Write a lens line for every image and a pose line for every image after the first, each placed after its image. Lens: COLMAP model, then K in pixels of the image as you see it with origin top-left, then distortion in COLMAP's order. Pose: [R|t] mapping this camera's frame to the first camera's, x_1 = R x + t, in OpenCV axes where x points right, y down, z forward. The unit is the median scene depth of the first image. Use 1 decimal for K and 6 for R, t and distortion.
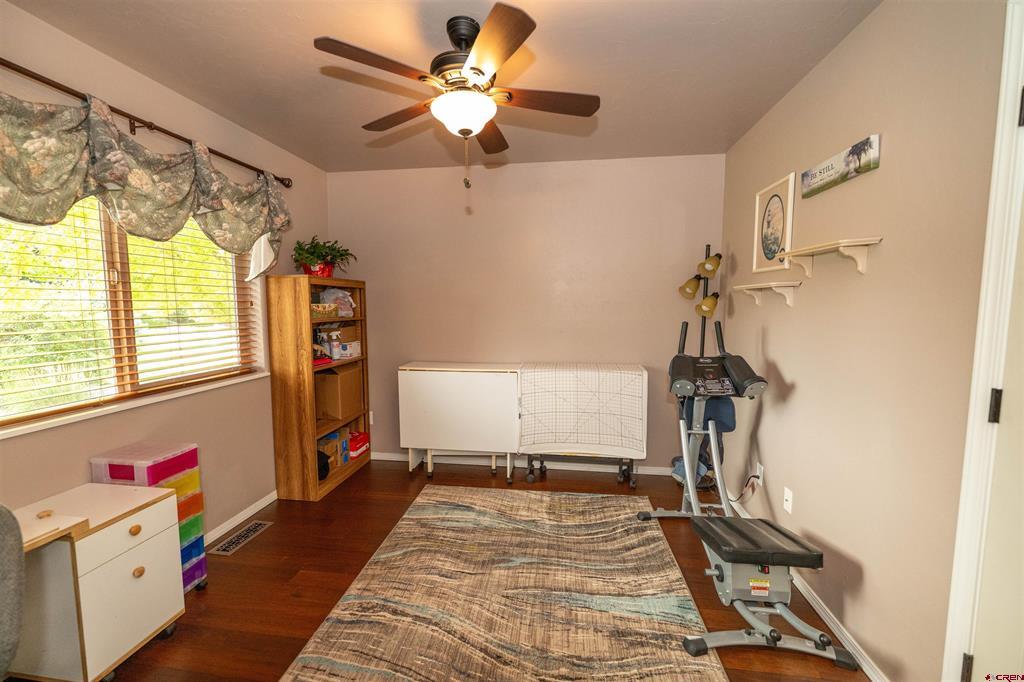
lens RADIAL K [[410.8, 0, 510.8], [0, 410.8, 338.5], [0, 0, 1]] dist [-0.001138, 0.000636]
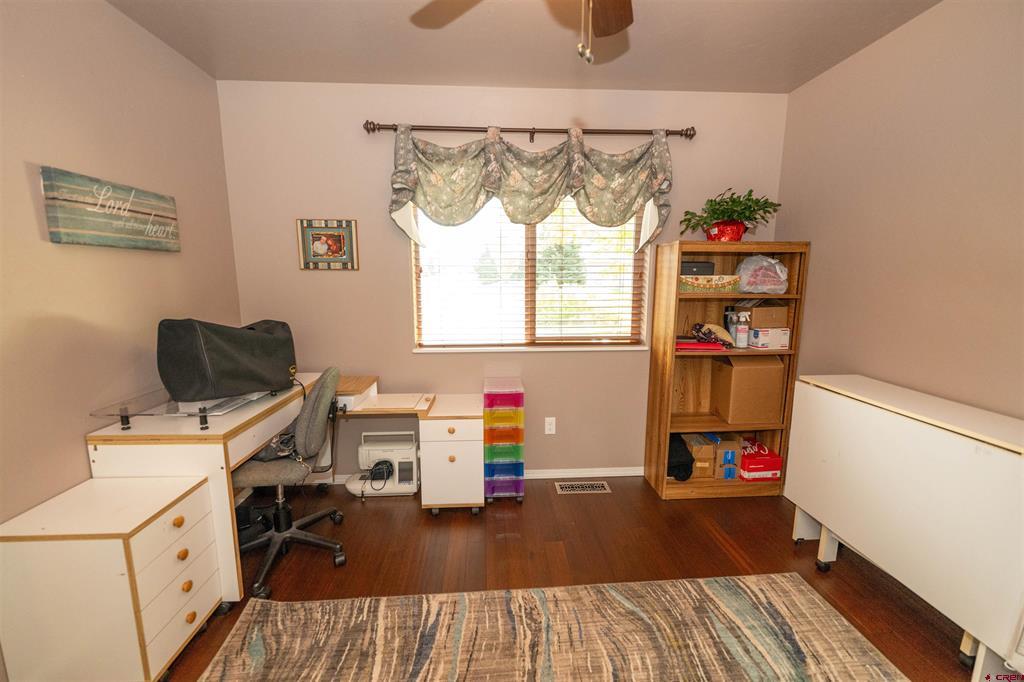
lens RADIAL K [[410.8, 0, 510.8], [0, 410.8, 338.5], [0, 0, 1]] dist [-0.001138, 0.000636]
pose [[0.199718, 0.152170, -0.967965, 0.361471], [-0.082924, 0.986948, 0.138045, -0.057180], [0.976338, 0.052698, 0.209730, 0.628267]]
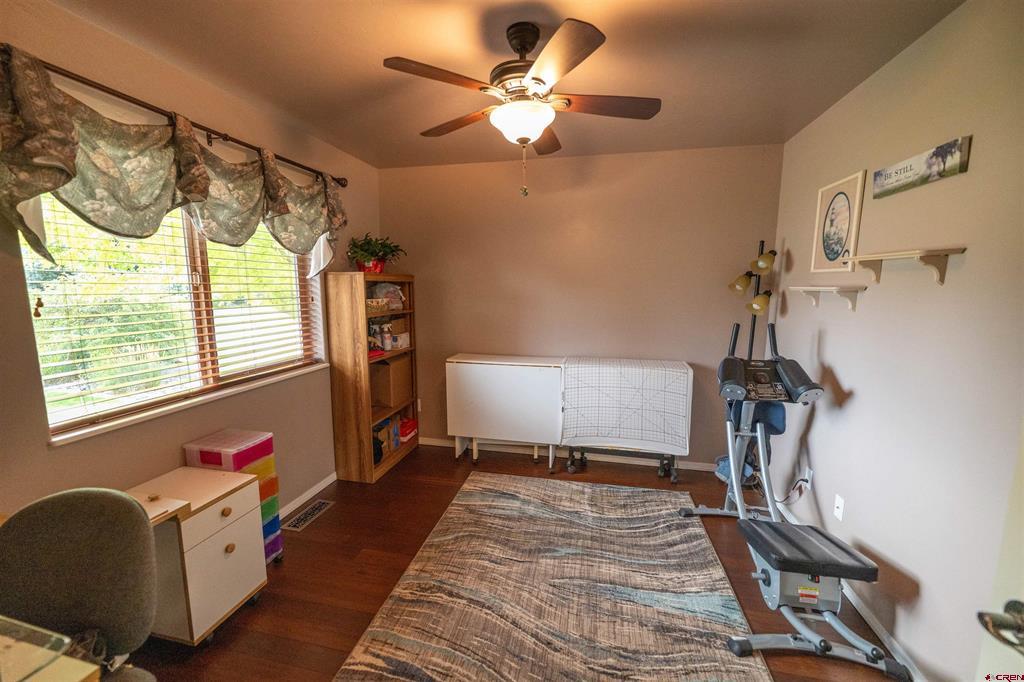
lens RADIAL K [[404.6, 0, 512.0], [0, 404.6, 341.0], [0, 0, 1]] dist [-0.000178, -0.000112]
pose [[0.996904, 0.015626, -0.077061, -0.041899], [-0.011618, 0.998570, 0.052181, -0.047916], [0.077766, -0.051124, 0.995660, -0.012413]]
